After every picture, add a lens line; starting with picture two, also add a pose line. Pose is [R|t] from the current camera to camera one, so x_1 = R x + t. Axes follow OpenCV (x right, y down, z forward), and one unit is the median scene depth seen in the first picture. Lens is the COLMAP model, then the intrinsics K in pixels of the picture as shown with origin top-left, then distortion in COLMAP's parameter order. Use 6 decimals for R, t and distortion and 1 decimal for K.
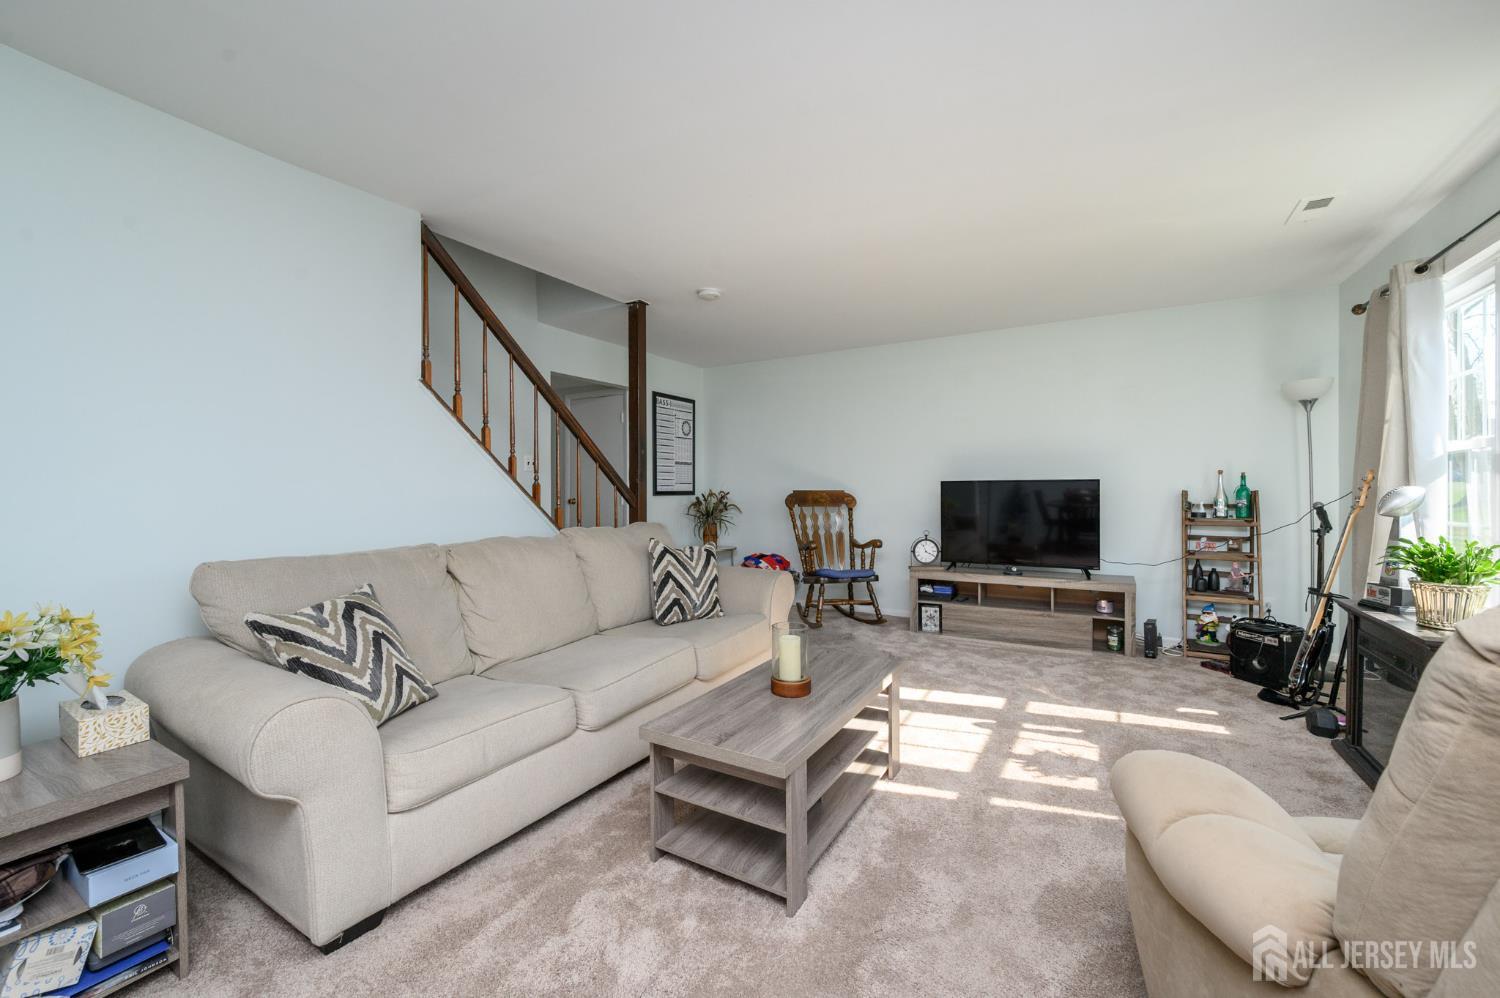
lens RADIAL K [[590.4, 0, 753.5], [0, 590.4, 499.2], [0, 0, 1]] dist [-0.001259, -0.000082]
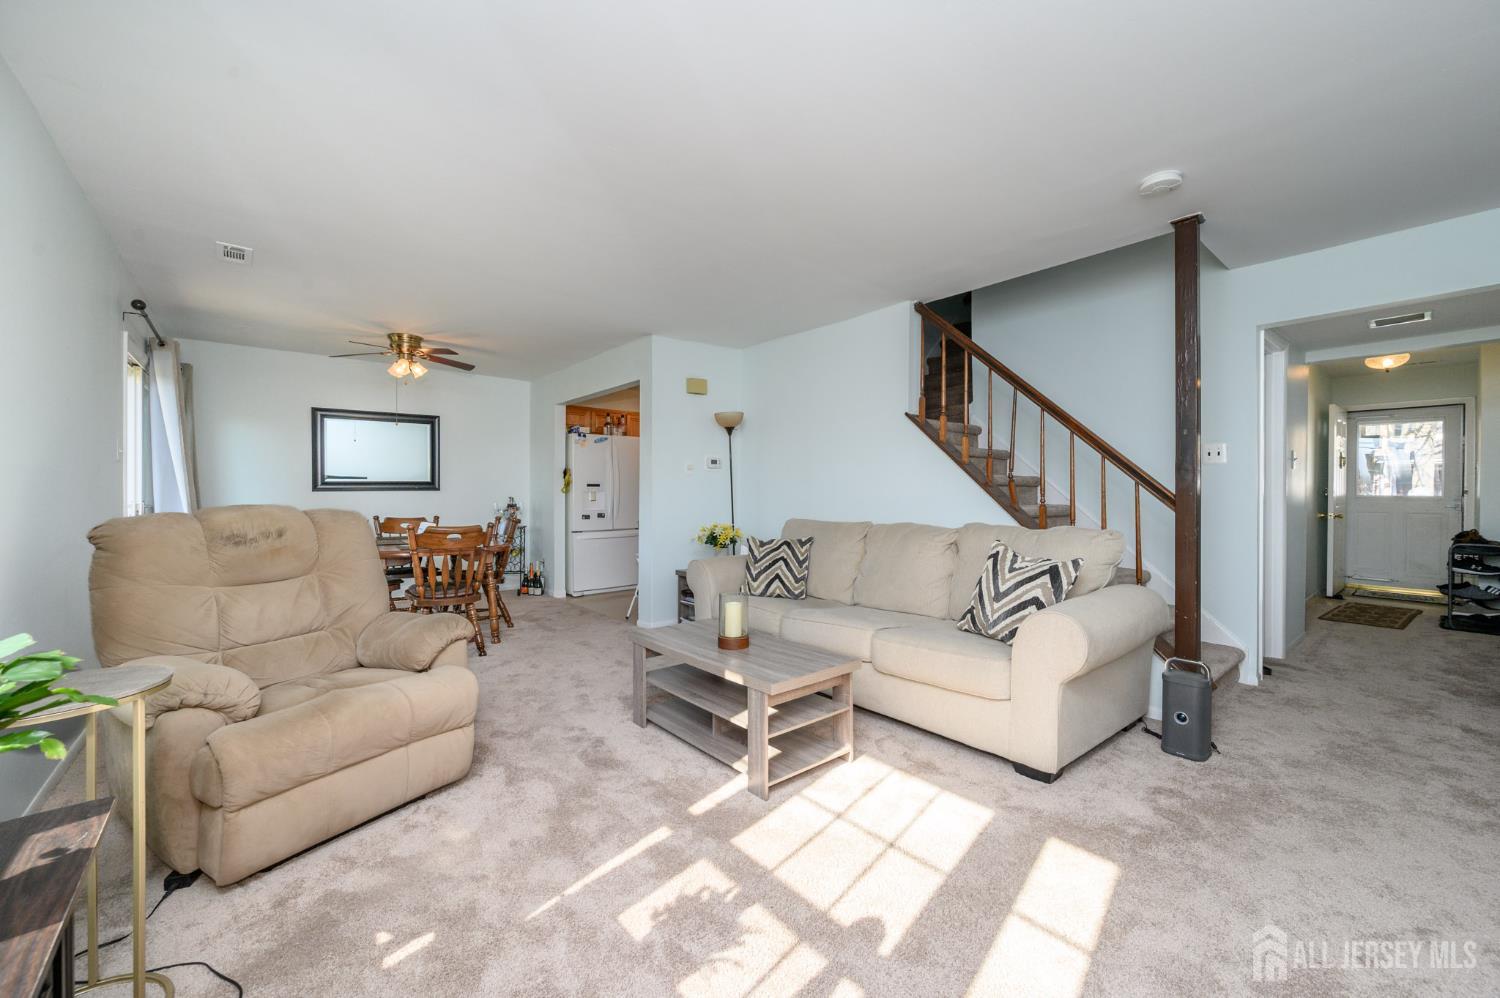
lens RADIAL K [[590.4, 0, 750.1], [0, 590.4, 492.9], [0, 0, 1]] dist [-0.001259, -0.000082]
pose [[-0.327523, 0.006636, -0.944820, 0.585384], [-0.009181, 0.999906, 0.010205, -0.008884], [0.944799, 0.012017, -0.327431, 0.675984]]
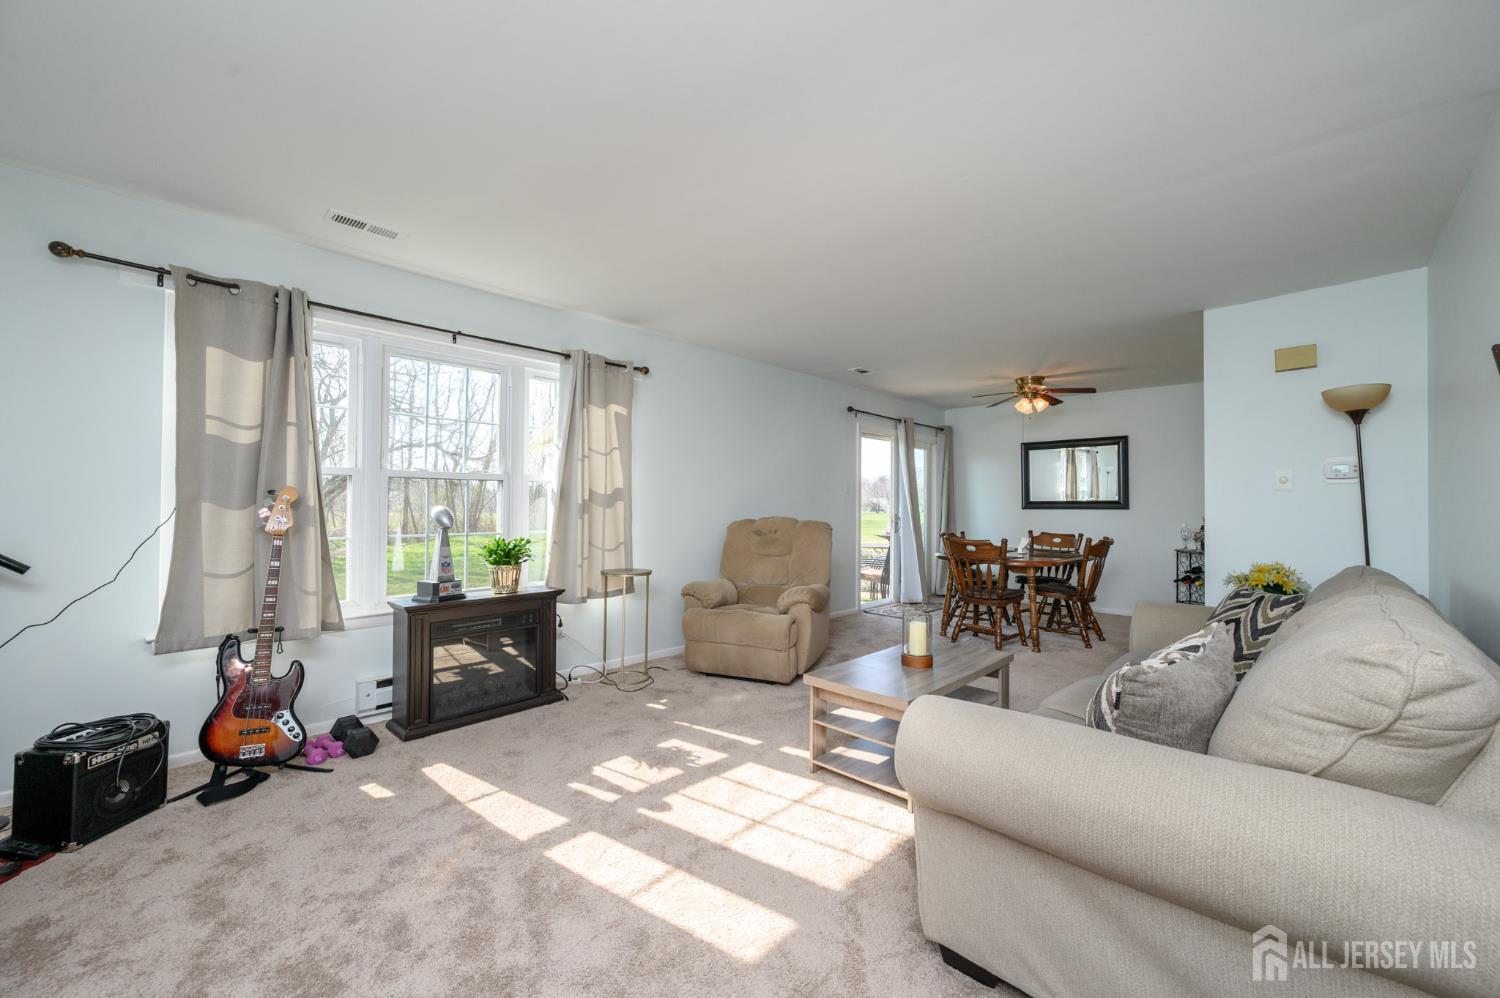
lens RADIAL K [[590.4, 0, 745.5], [0, 590.4, 500.0], [0, 0, 1]] dist [-0.001259, -0.000082]
pose [[-0.972904, 0.000553, 0.231209, 0.058949], [0.001214, 0.999996, 0.002716, -0.021203], [-0.231206, 0.002923, -0.972900, 1.107061]]
